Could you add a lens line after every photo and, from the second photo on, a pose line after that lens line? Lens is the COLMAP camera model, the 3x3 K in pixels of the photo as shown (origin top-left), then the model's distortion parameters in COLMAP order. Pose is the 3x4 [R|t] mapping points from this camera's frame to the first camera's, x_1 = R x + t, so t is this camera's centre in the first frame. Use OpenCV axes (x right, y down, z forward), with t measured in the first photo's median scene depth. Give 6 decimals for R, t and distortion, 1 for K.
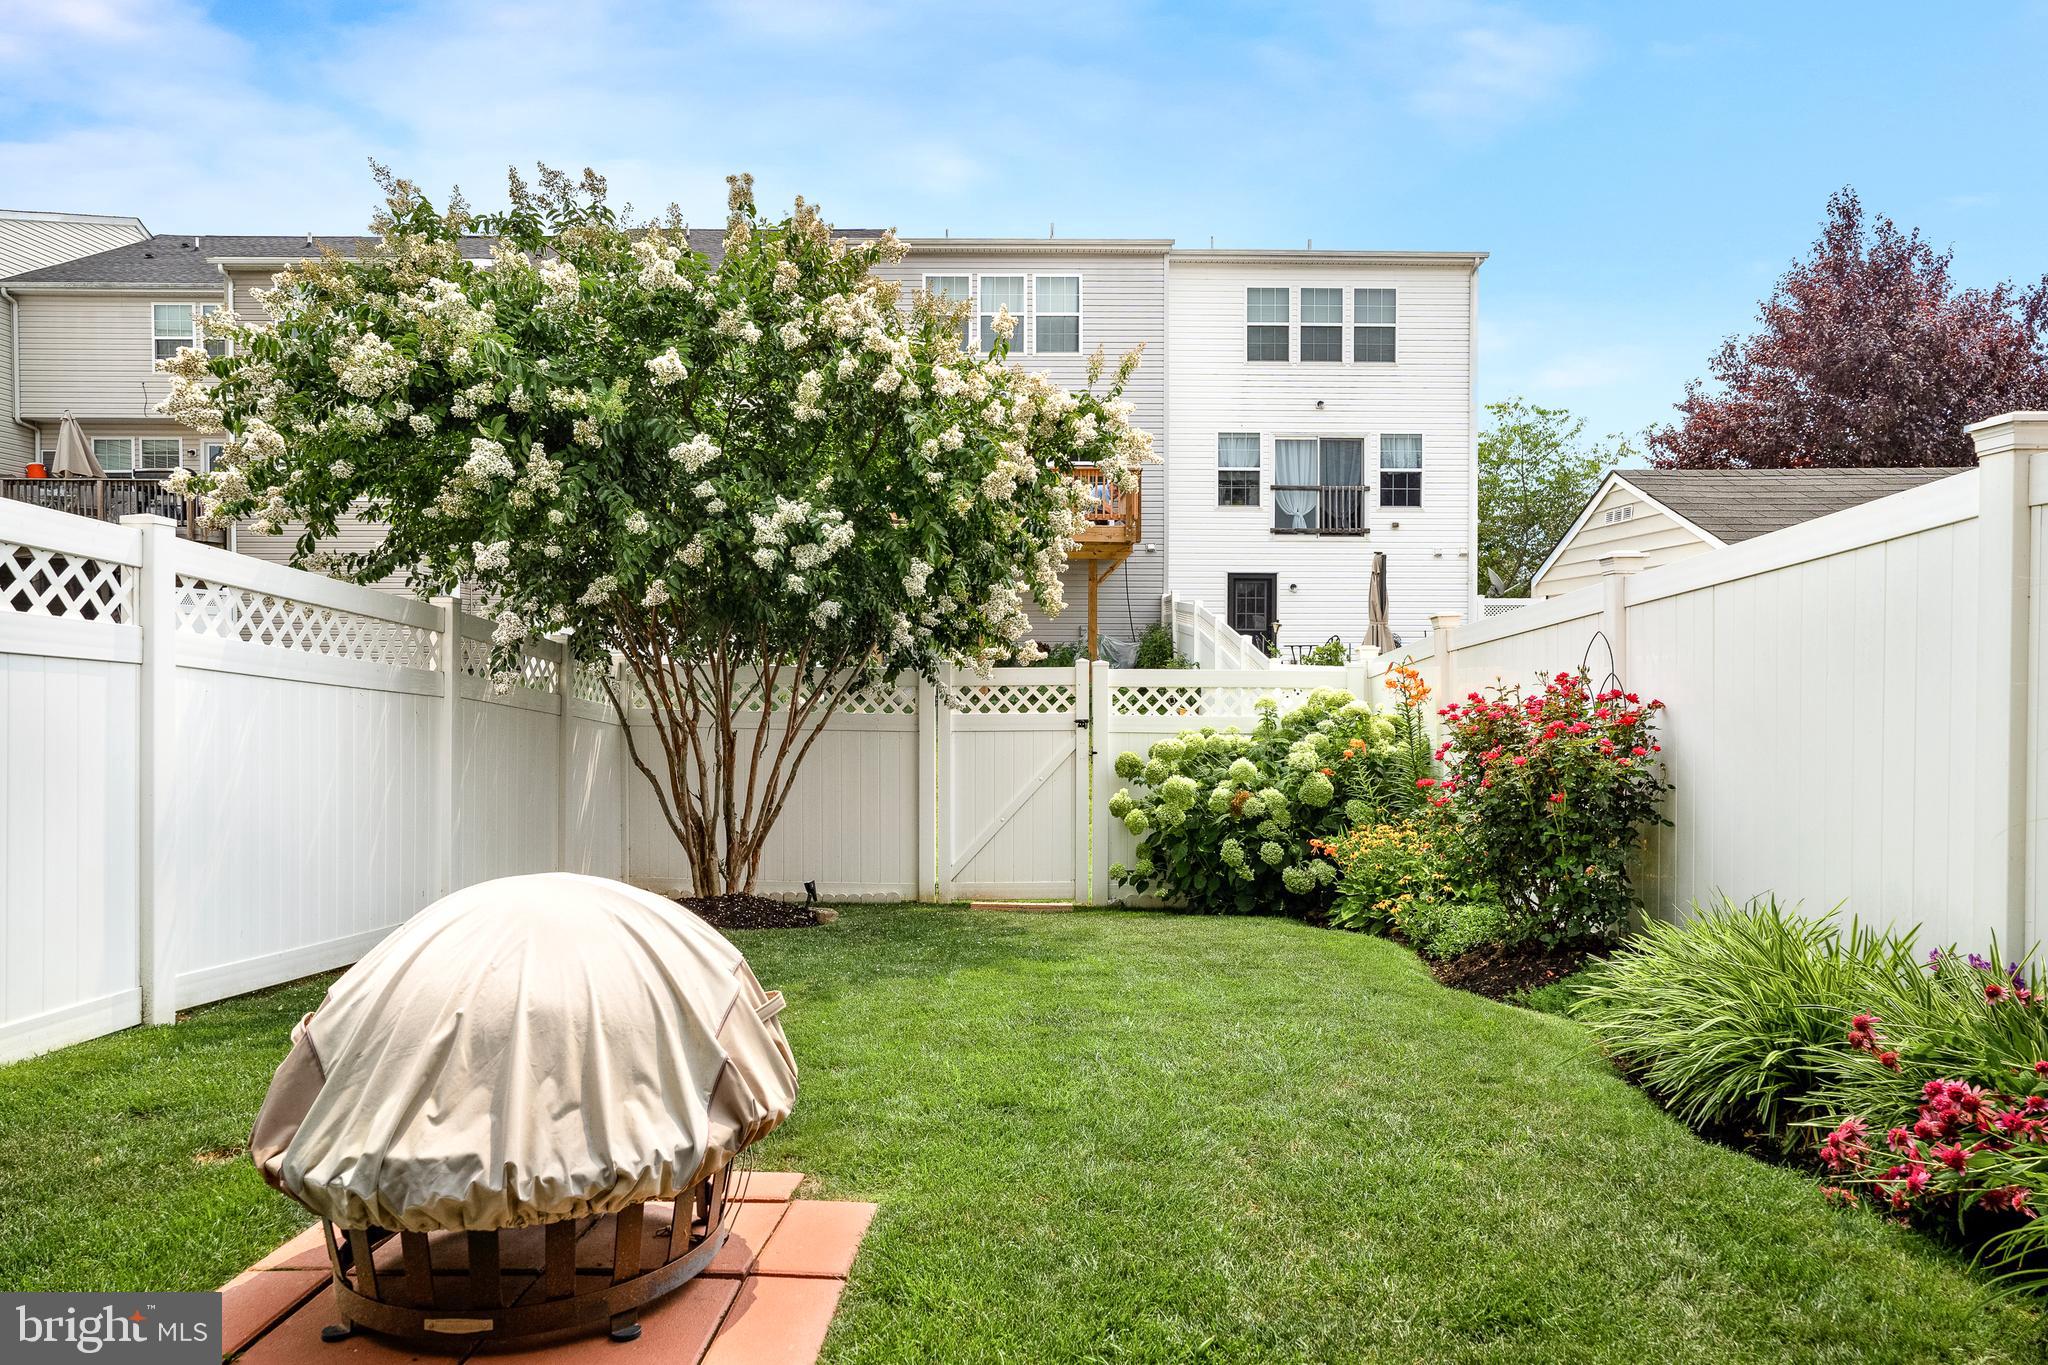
lens RADIAL K [[1336.1, 0, 1031.2], [0, 1336.1, 651.9], [0, 0, 1]] dist [0.005876, -0.000898]
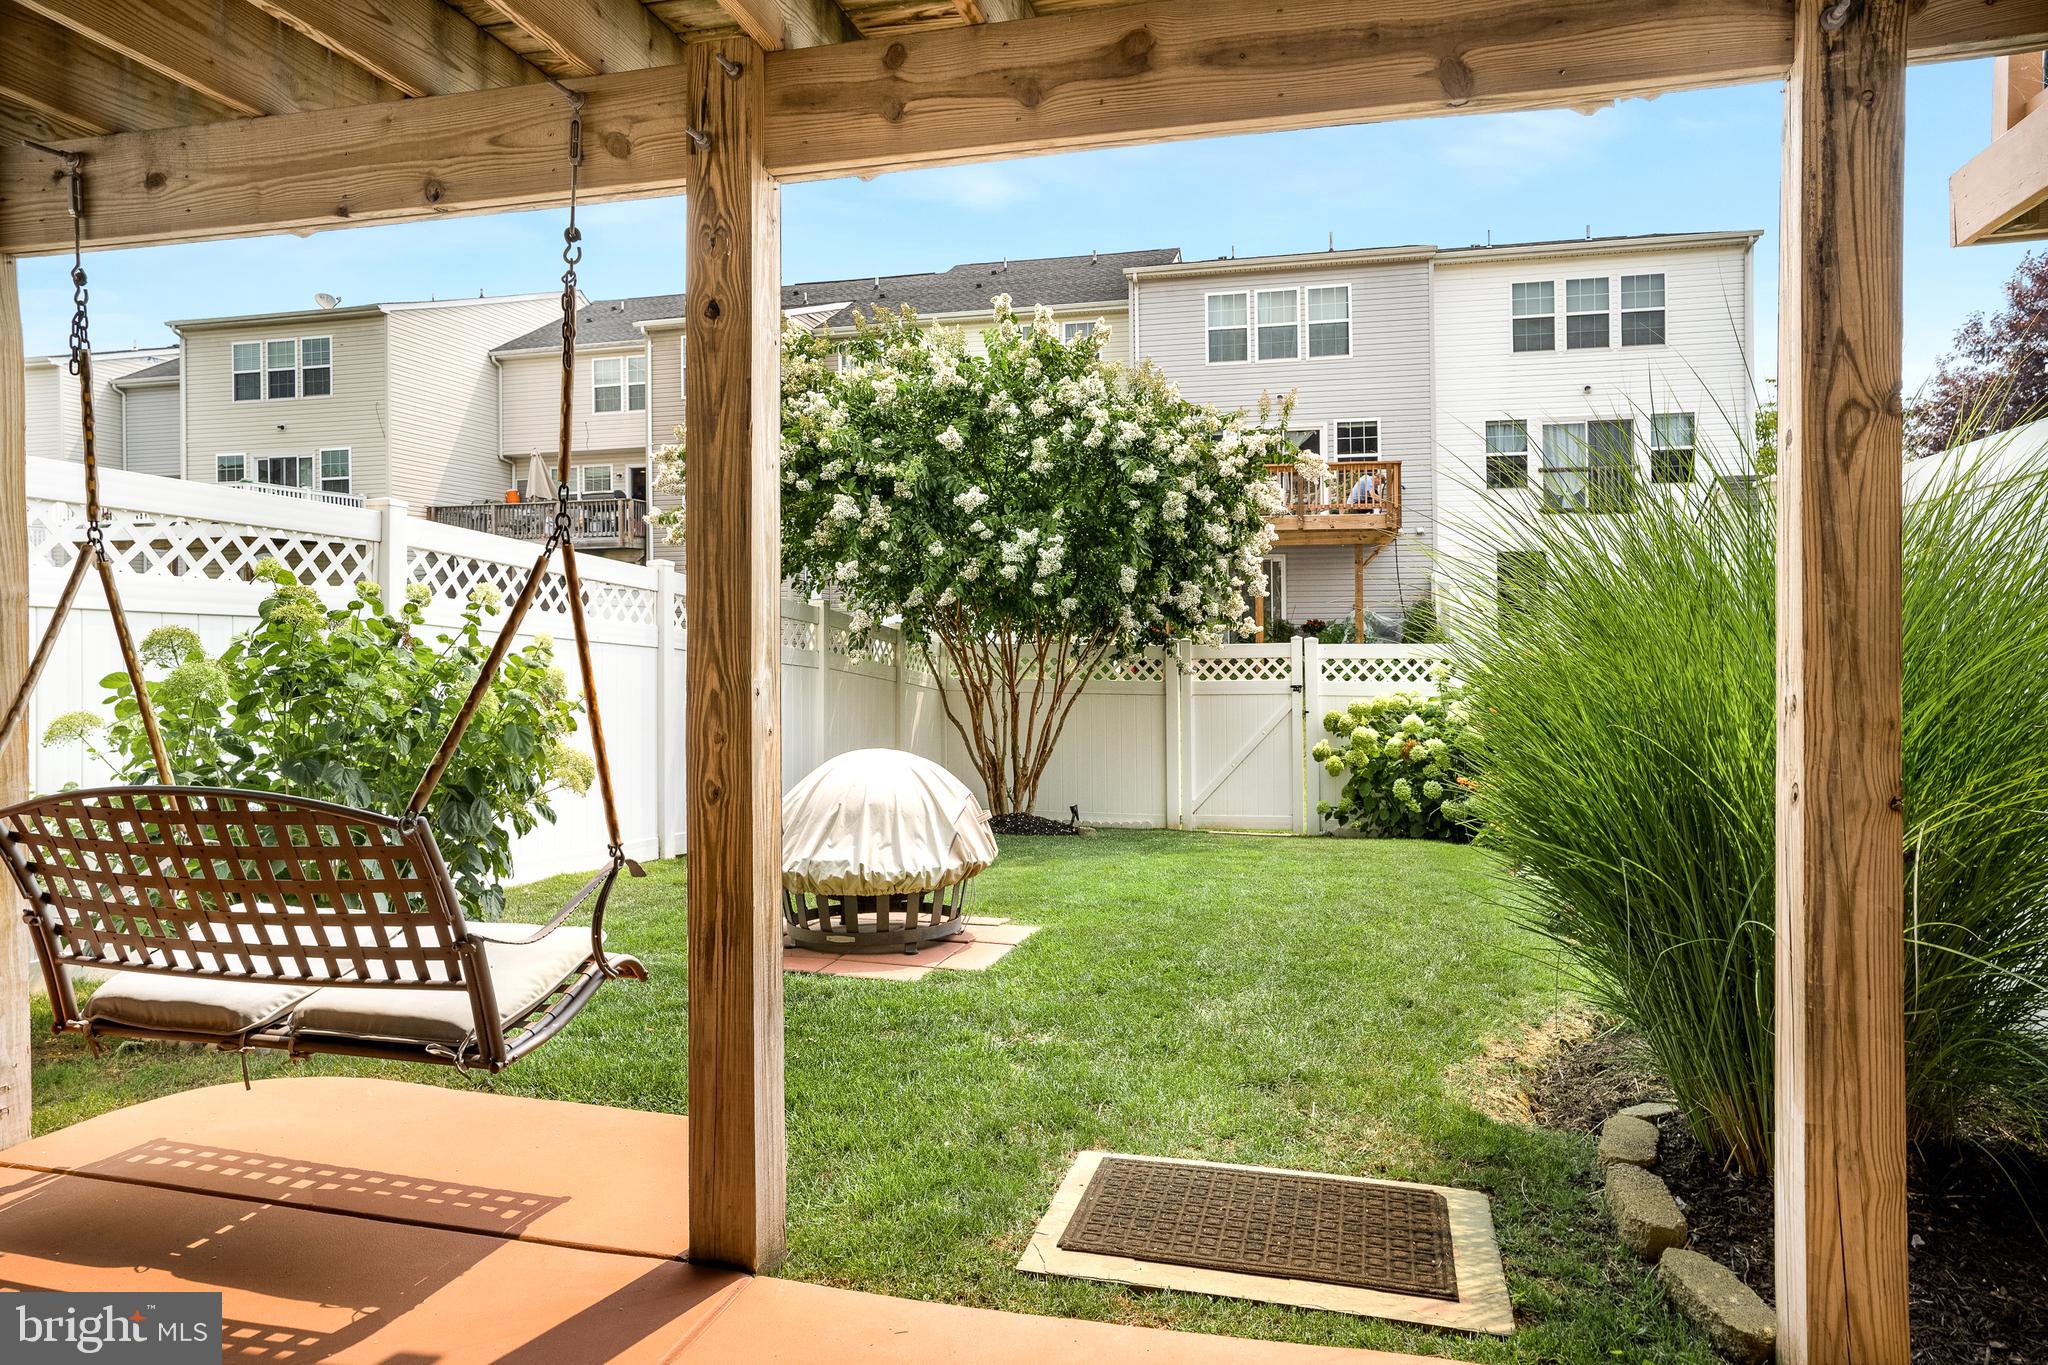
lens RADIAL K [[1336.1, 0, 1027.2], [0, 1336.1, 635.7], [0, 0, 1]] dist [0.005876, -0.000898]
pose [[0.968115, -0.011627, -0.250237, 0.120311], [0.012669, 0.999916, 0.002552, -0.001468], [0.250187, -0.005641, 0.968181, -0.290220]]
